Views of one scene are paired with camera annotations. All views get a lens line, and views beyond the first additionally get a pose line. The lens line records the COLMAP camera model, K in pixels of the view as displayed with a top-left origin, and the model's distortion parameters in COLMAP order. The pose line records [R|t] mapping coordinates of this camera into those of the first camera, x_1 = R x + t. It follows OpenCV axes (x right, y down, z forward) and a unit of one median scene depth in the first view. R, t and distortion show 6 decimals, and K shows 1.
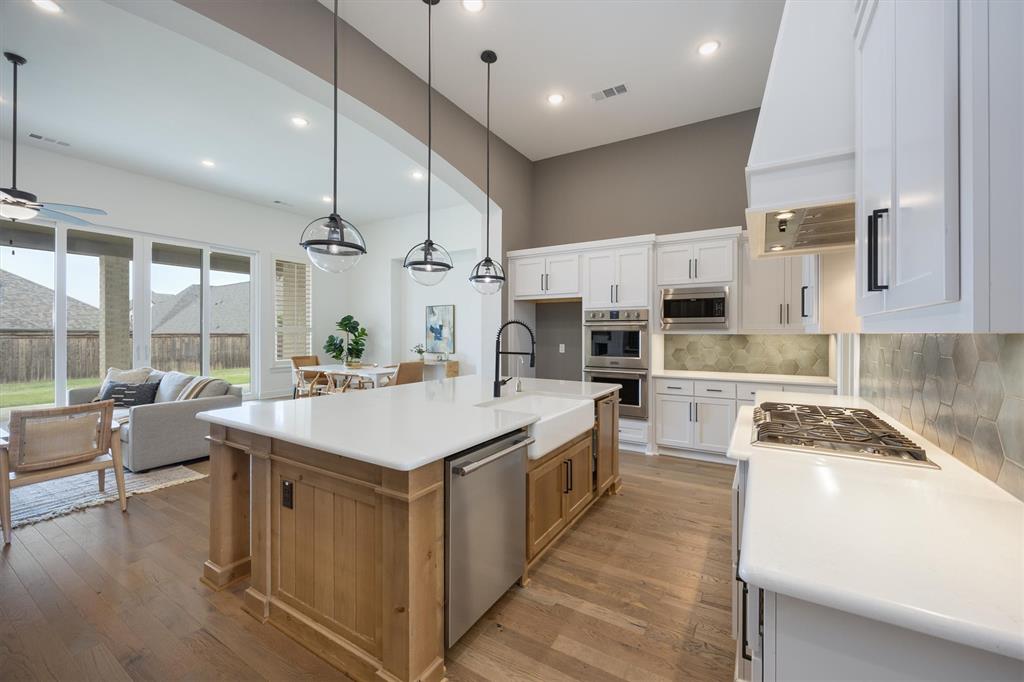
lens RADIAL K [[376.6, 0, 512.0], [0, 376.6, 341.0], [0, 0, 1]] dist [-0.000751, -0.000154]
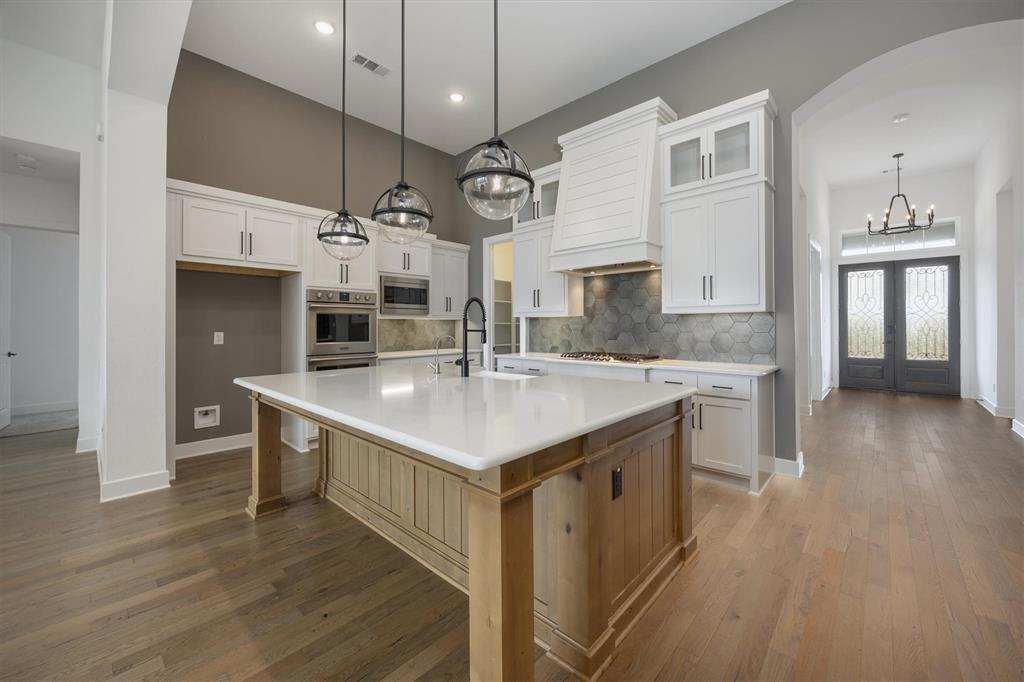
lens RADIAL K [[396.1, 0, 514.0], [0, 396.1, 325.0], [0, 0, 1]] dist [0.000297, 0.000128]
pose [[0.231621, 0.000385, 0.972806, -0.590001], [0.022712, 0.999725, -0.005803, 0.015628], [-0.972541, 0.023438, 0.231549, 0.383247]]
